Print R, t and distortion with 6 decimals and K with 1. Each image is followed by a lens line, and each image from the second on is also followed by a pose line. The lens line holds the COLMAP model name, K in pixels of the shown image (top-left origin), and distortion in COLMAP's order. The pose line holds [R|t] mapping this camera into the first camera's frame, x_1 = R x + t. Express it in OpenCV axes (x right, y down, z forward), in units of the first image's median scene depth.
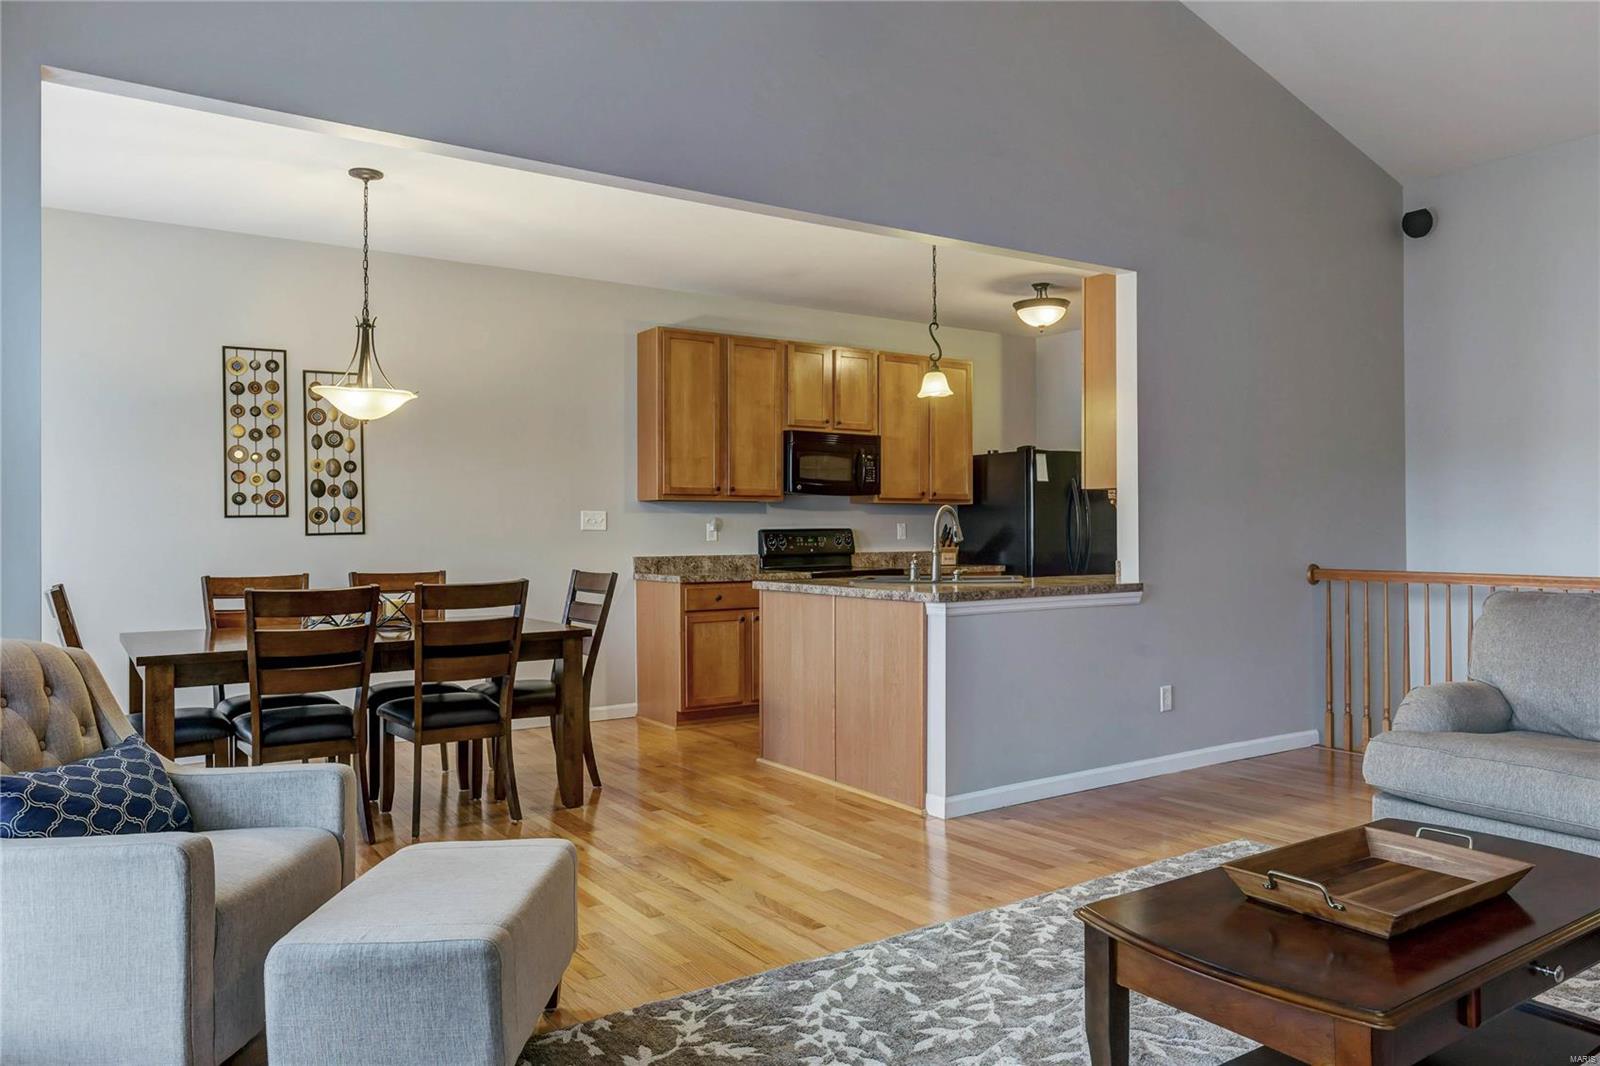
lens RADIAL K [[1085.7, 0, 803.4], [0, 1085.7, 522.6], [0, 0, 1]] dist [-0.000907, -0.000953]
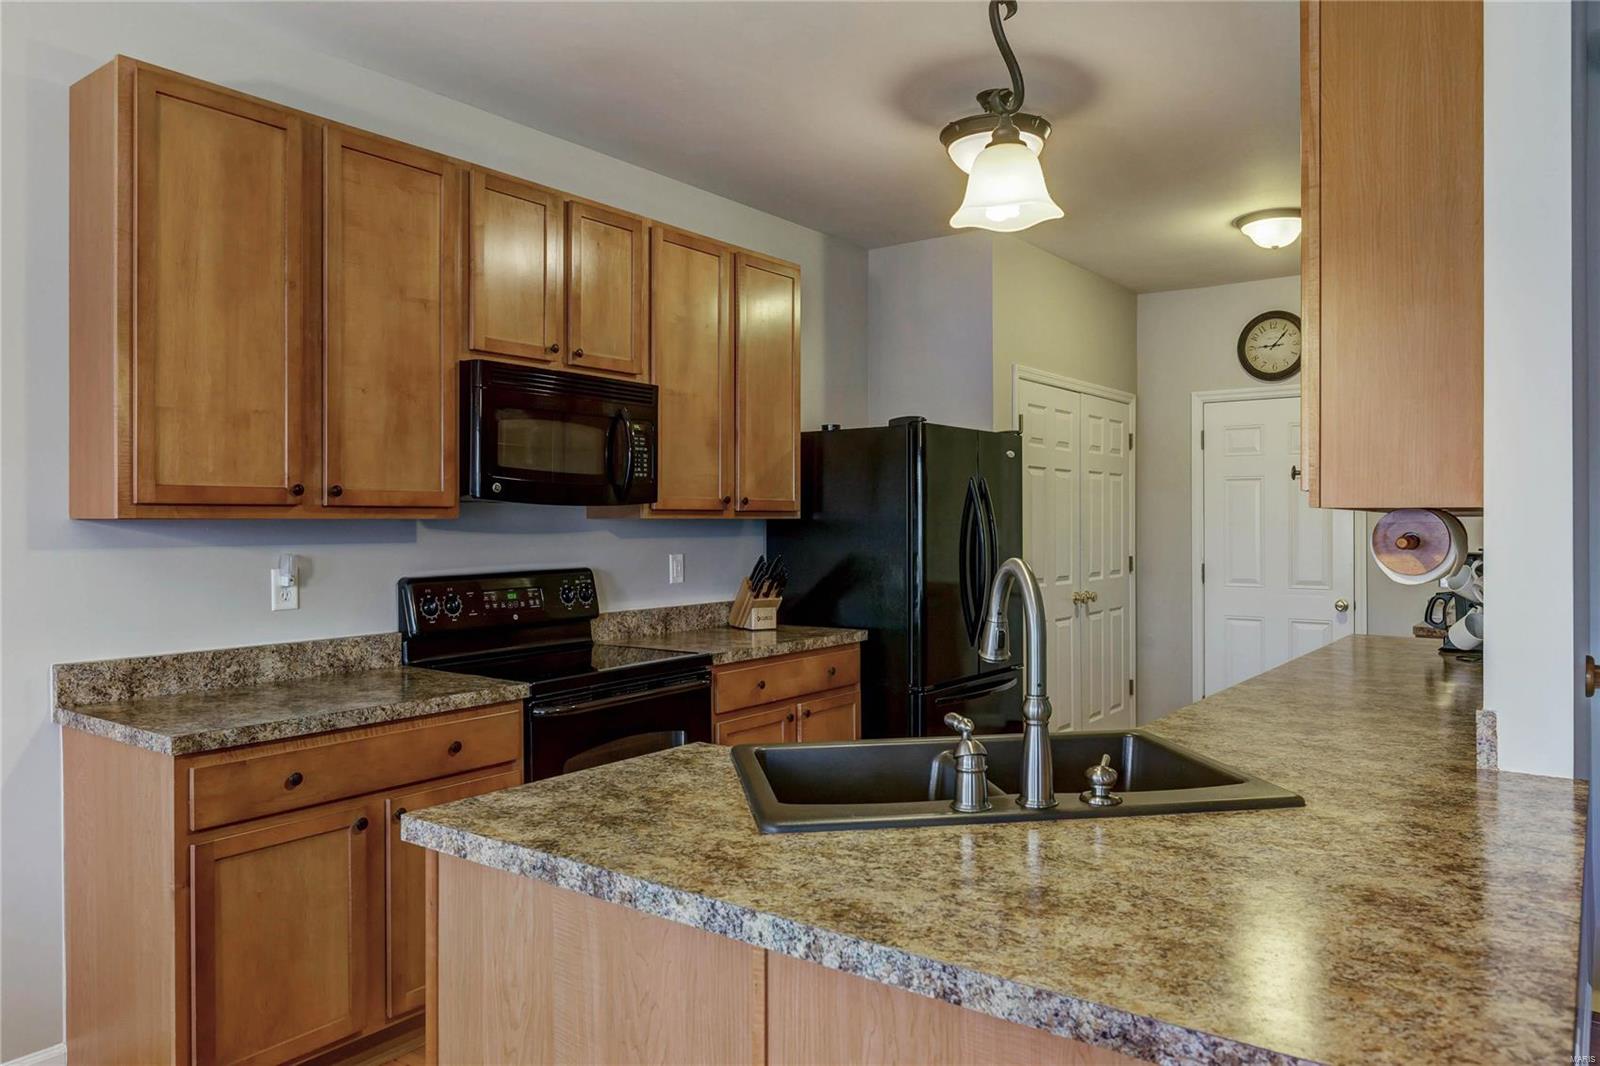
lens RADIAL K [[1085.7, 0, 803.4], [0, 1085.7, 522.6], [0, 0, 1]] dist [-0.000907, -0.000953]
pose [[0.944934, 0.001969, 0.327255, -0.030968], [-0.004690, 0.999961, 0.007526, -0.021938], [-0.327227, -0.008646, 0.944906, 0.530993]]
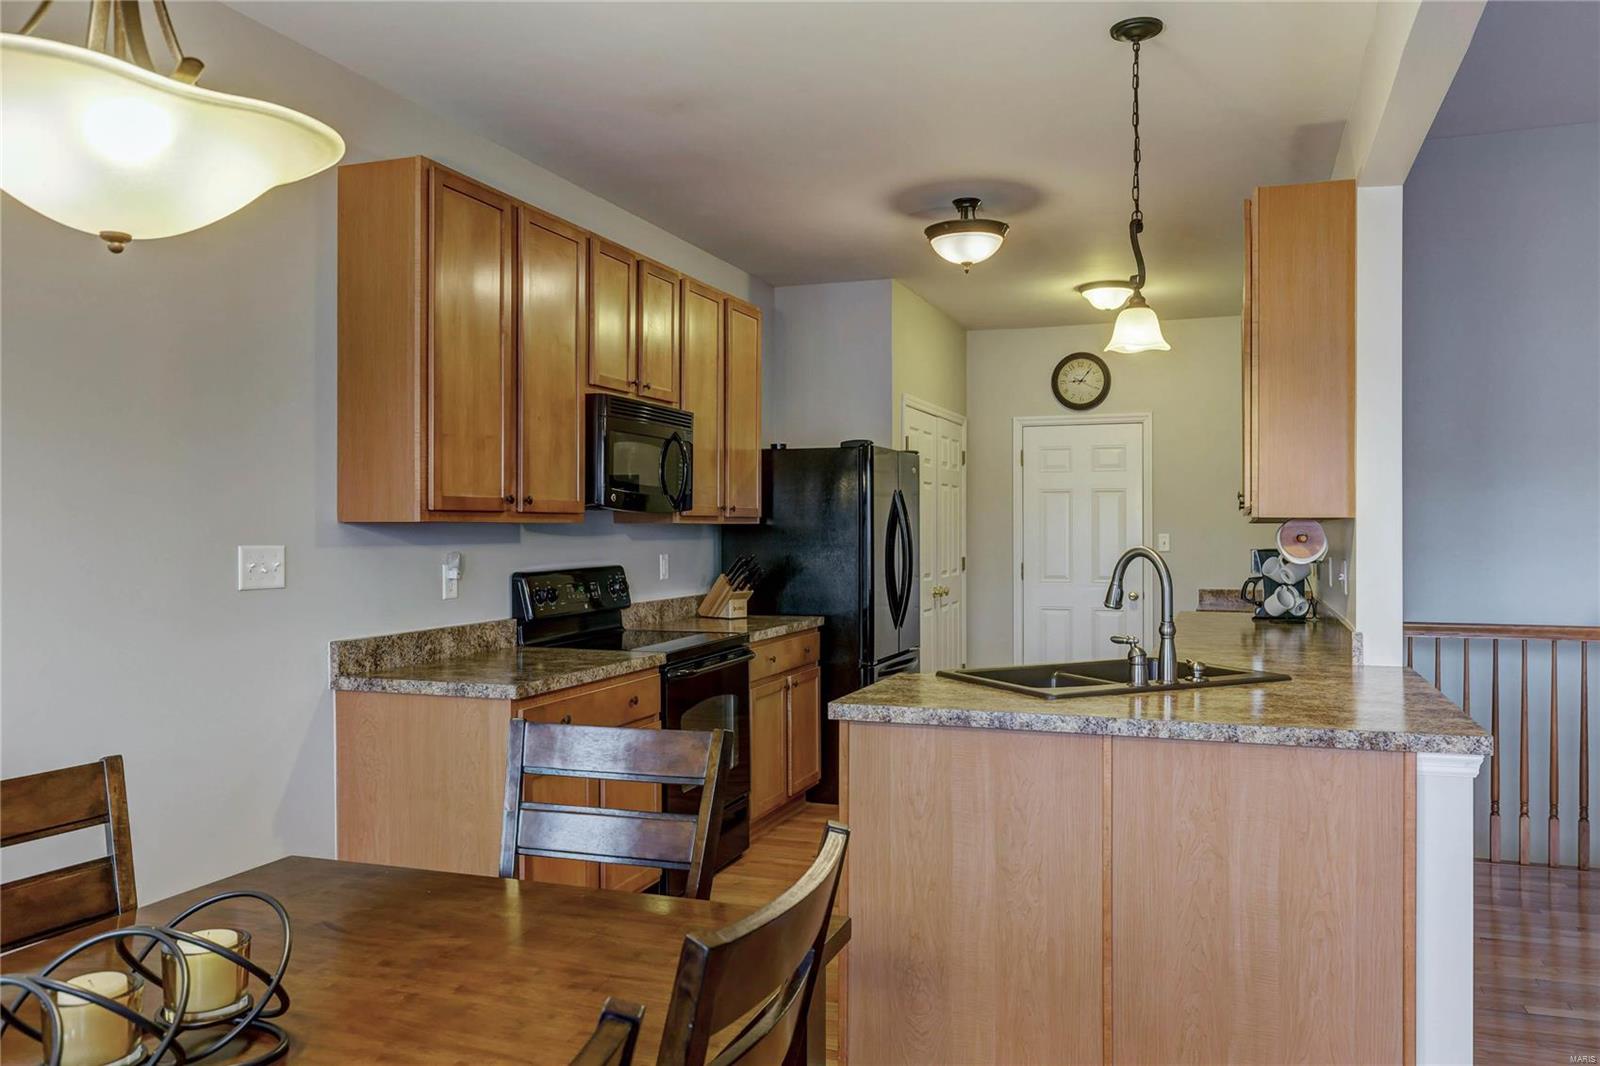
lens RADIAL K [[1193.9, 0, 800.0], [0, 1193.9, 533.0], [0, 0, 1]] dist [-0.003156, -0.001072]
pose [[0.815205, 0.000872, 0.579172, -0.279428], [-0.006990, 0.999941, 0.008332, -0.020177], [-0.579131, -0.010841, 0.815163, 0.446743]]
